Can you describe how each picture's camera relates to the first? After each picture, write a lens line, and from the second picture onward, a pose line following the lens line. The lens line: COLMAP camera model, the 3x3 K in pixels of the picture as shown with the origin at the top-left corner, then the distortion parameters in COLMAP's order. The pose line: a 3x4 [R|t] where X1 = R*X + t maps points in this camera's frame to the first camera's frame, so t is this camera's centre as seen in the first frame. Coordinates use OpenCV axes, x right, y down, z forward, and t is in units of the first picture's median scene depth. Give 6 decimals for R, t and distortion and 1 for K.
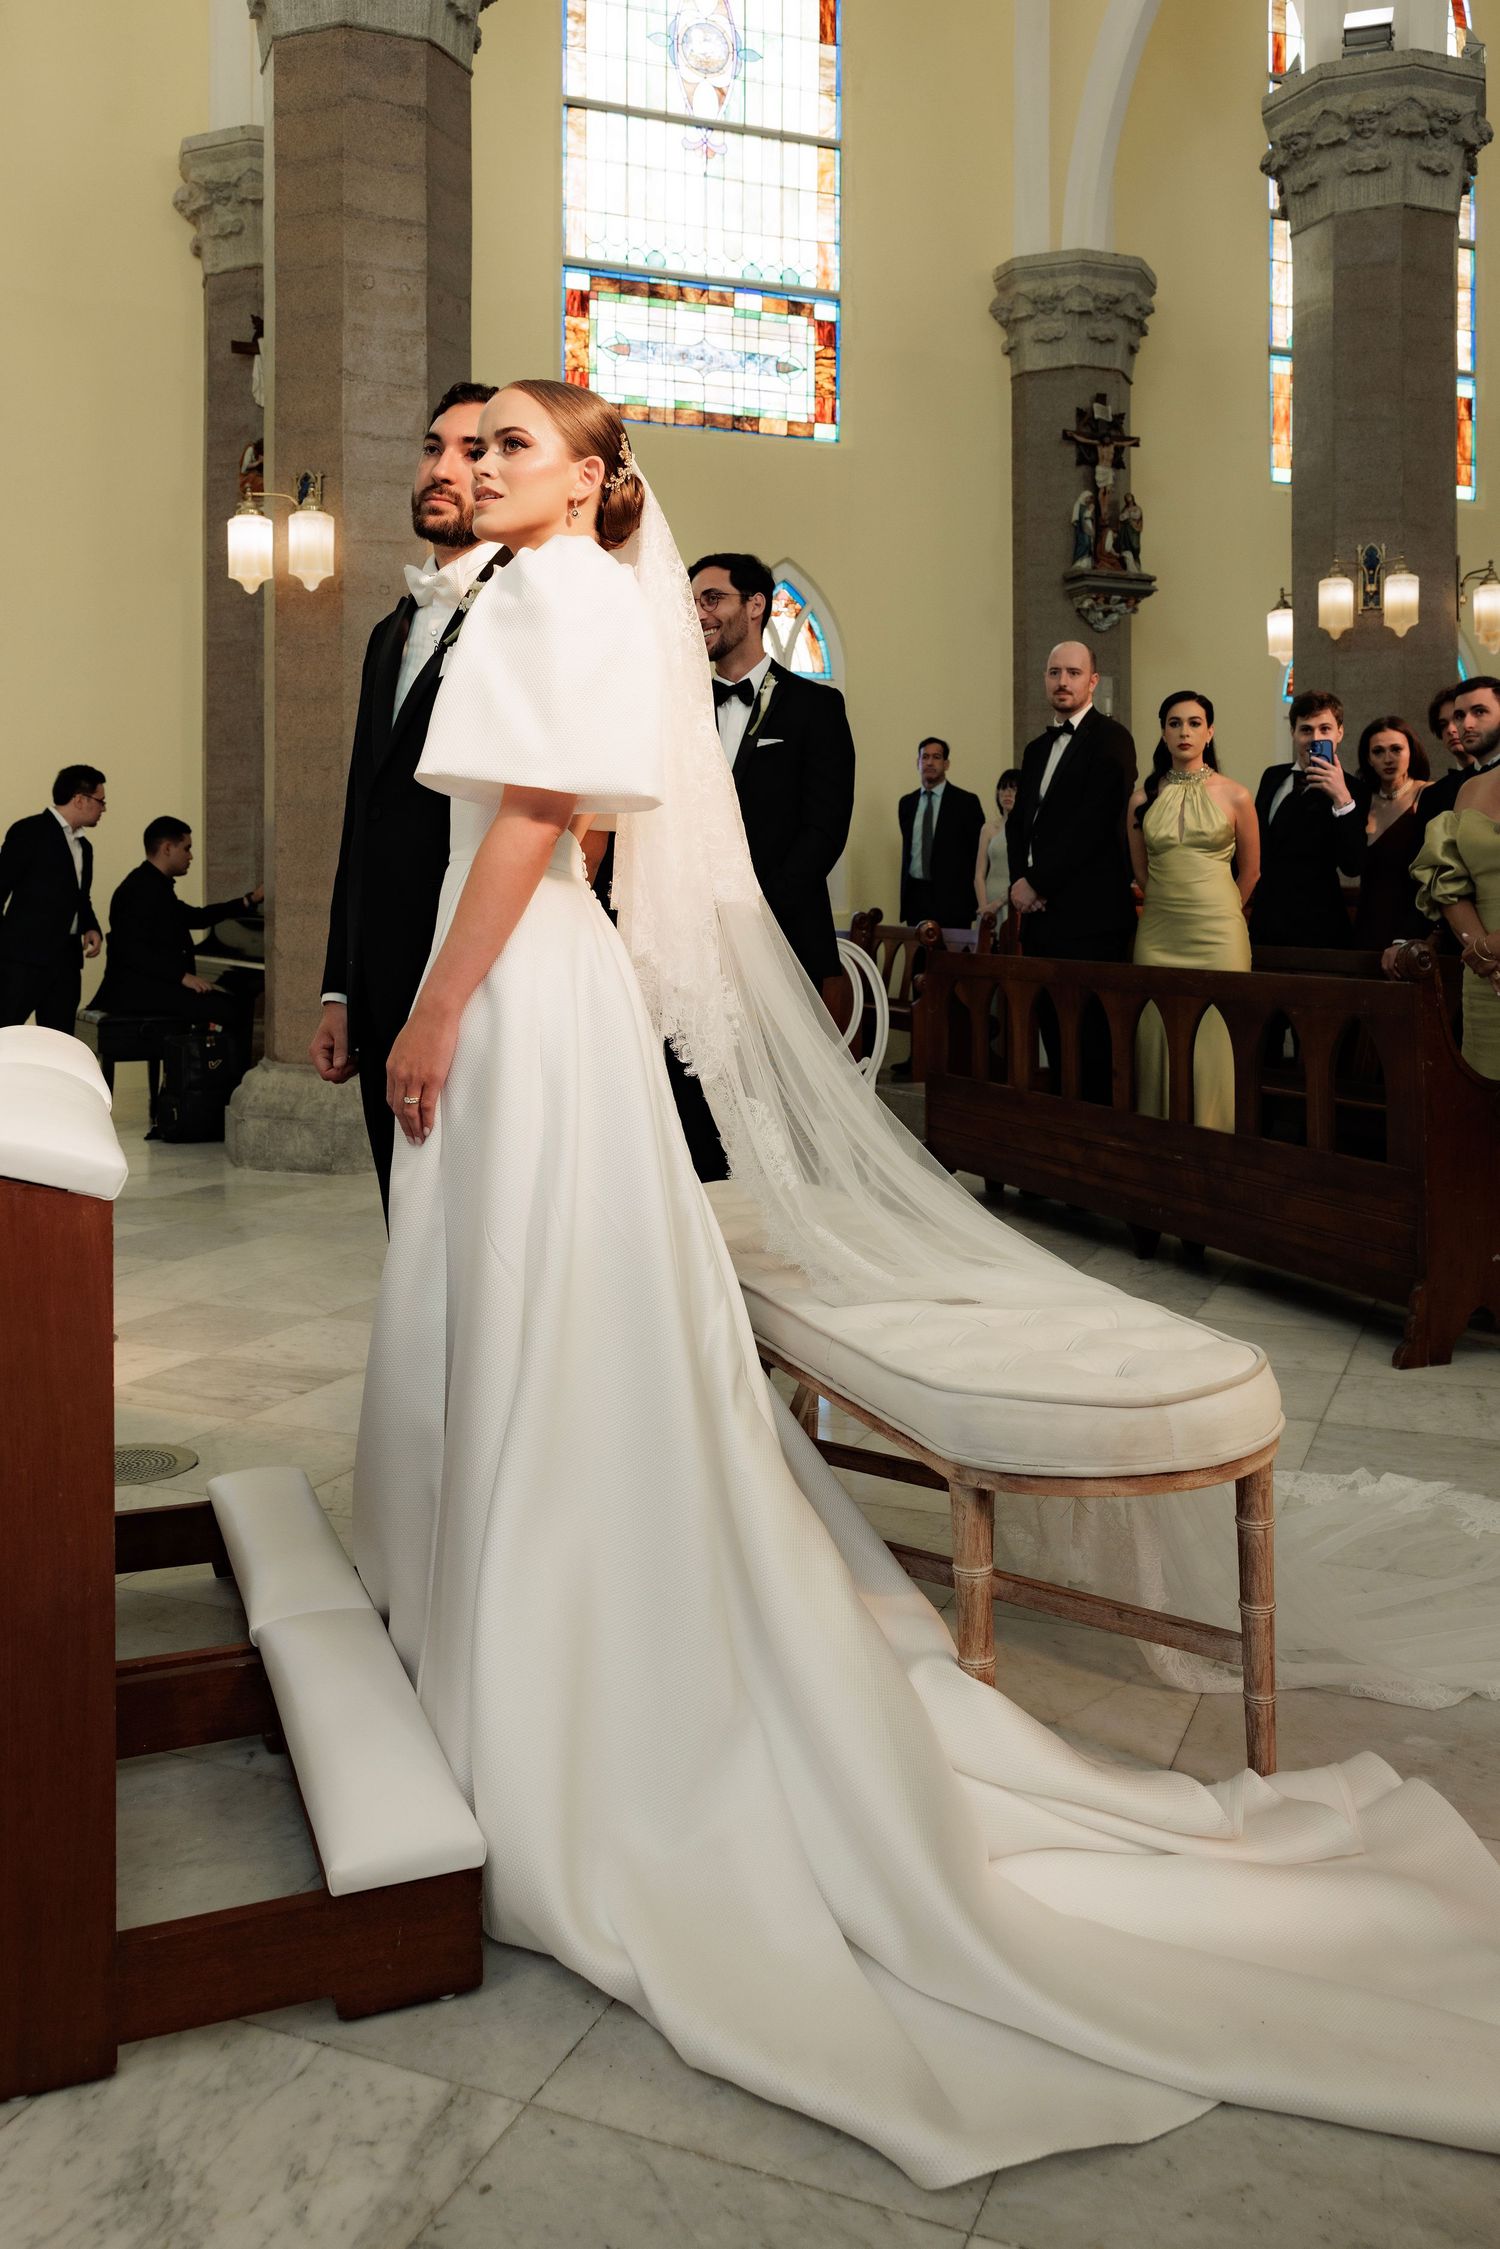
lens RADIAL K [[1845.4, 0, 759.9], [0, 1845.4, 866.6], [0, 0, 1]] dist [0.007180, 0.001172]
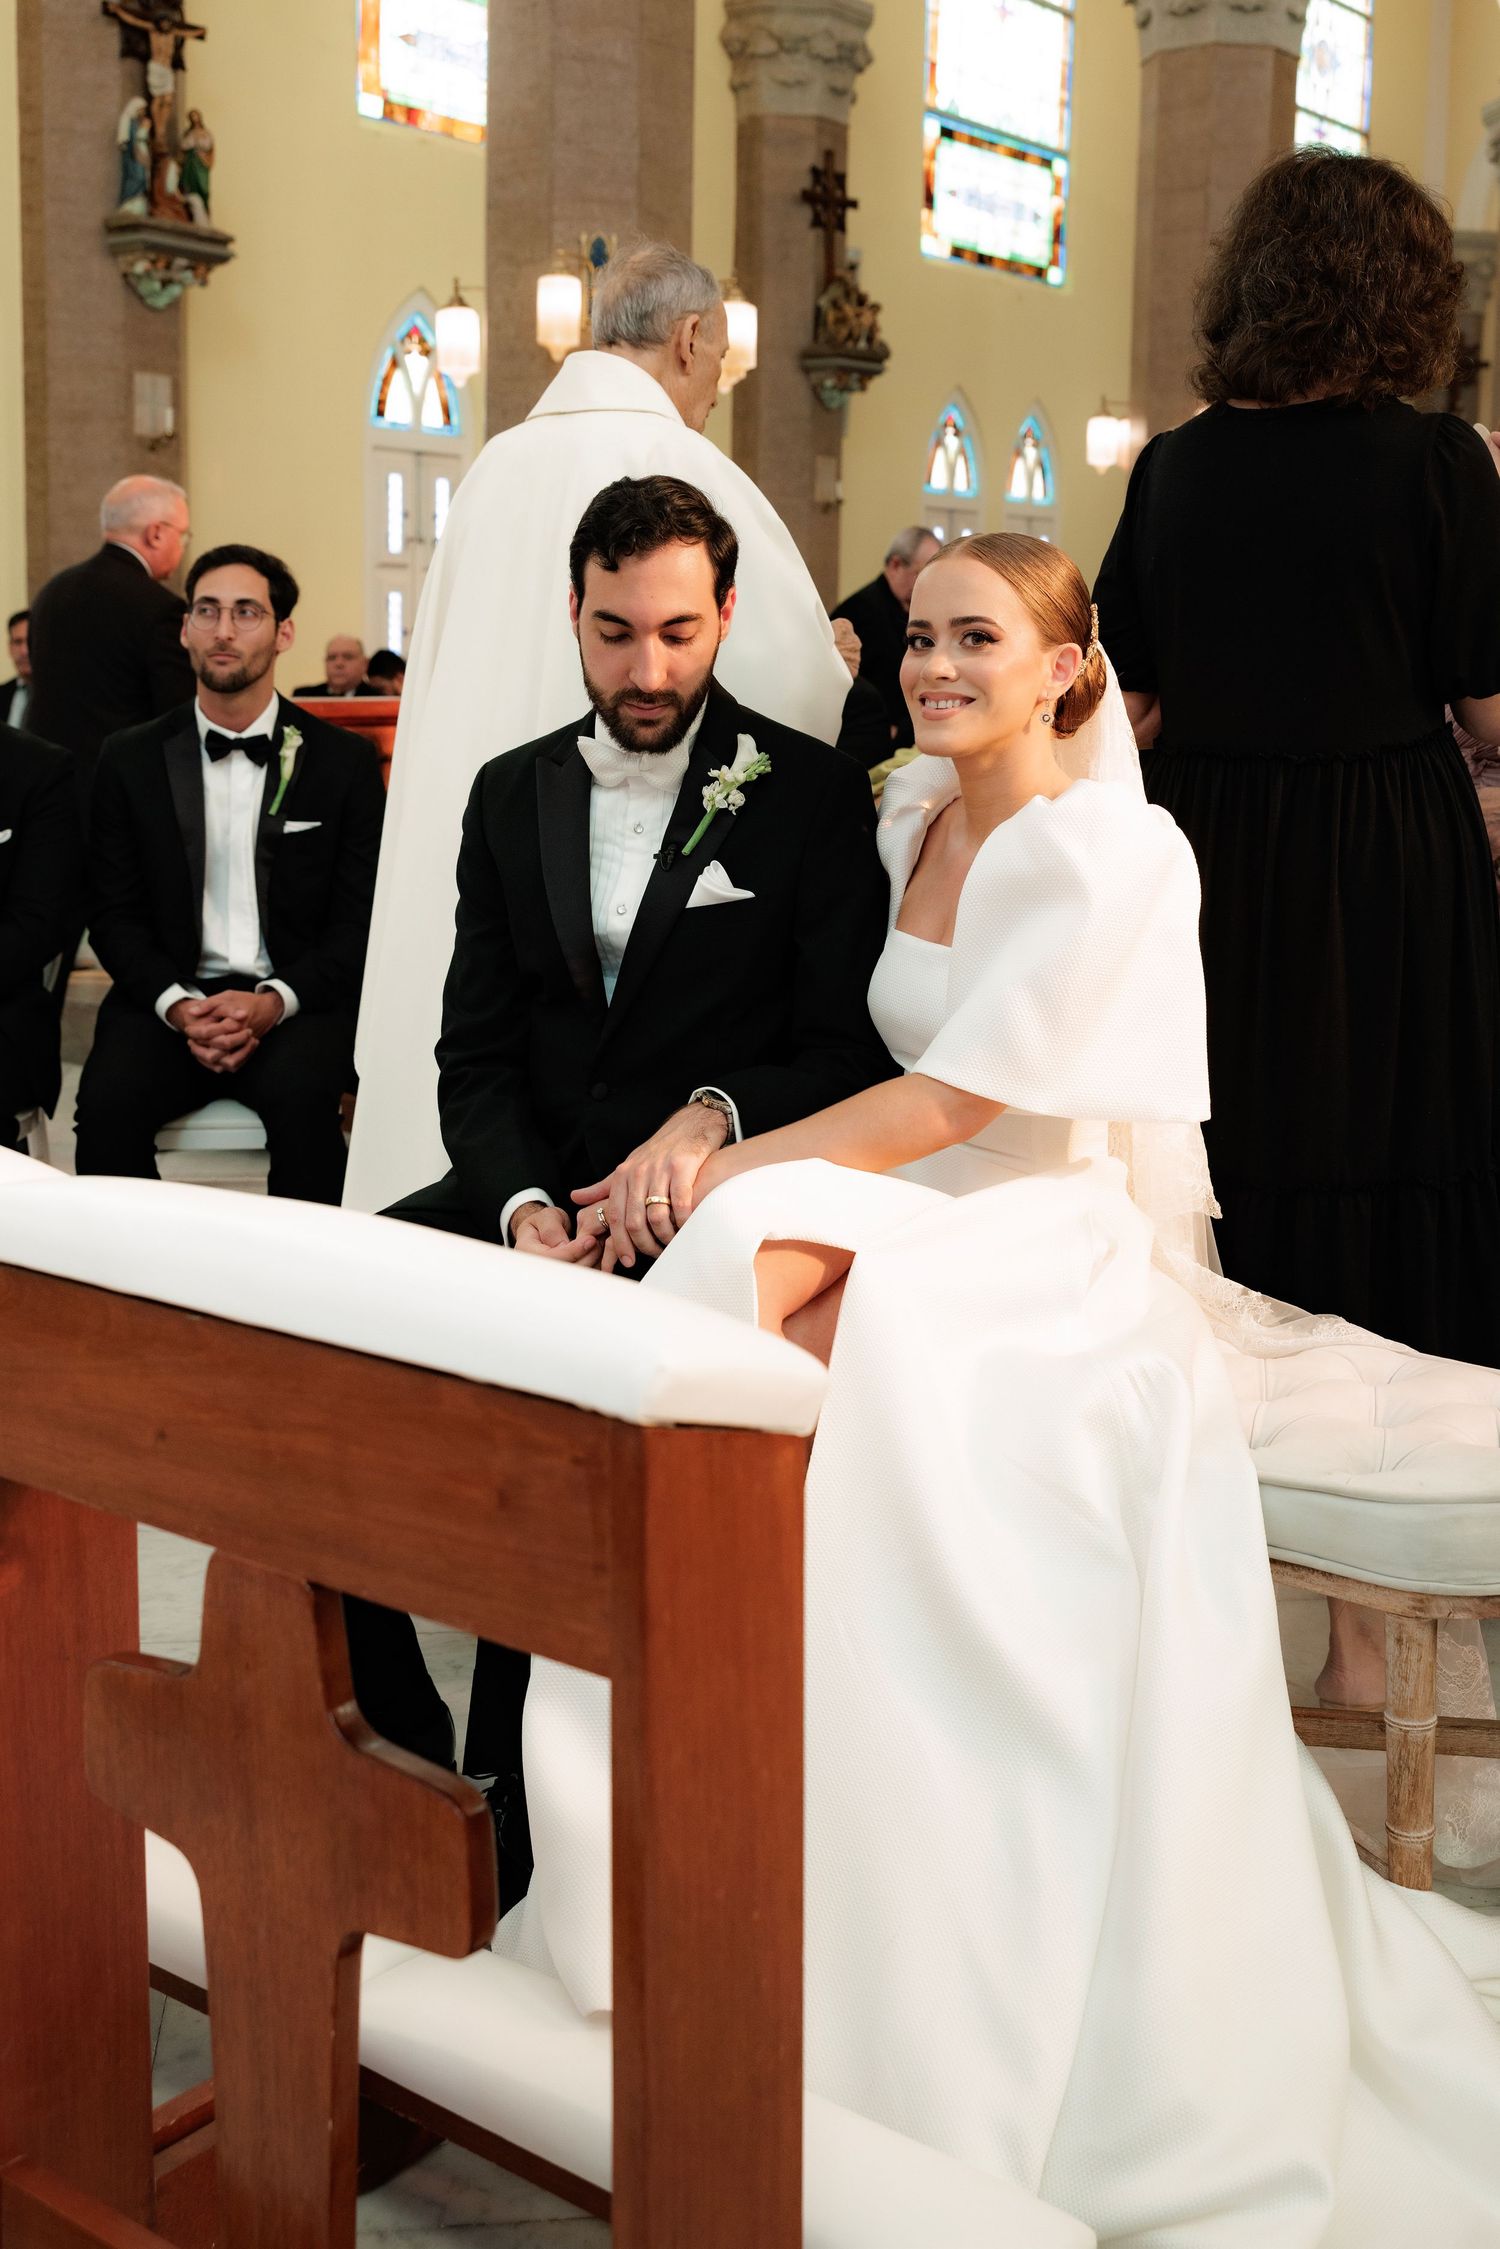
lens RADIAL K [[2498.6, 0, 746.9], [0, 2498.6, 966.8], [0, 0, 1]] dist [0.010842, 0.000062]
pose [[0.863313, -0.046171, 0.502553, -0.114936], [-0.024207, 0.990872, 0.132619, -0.012016], [-0.504089, -0.126657, 0.854314, 0.047545]]
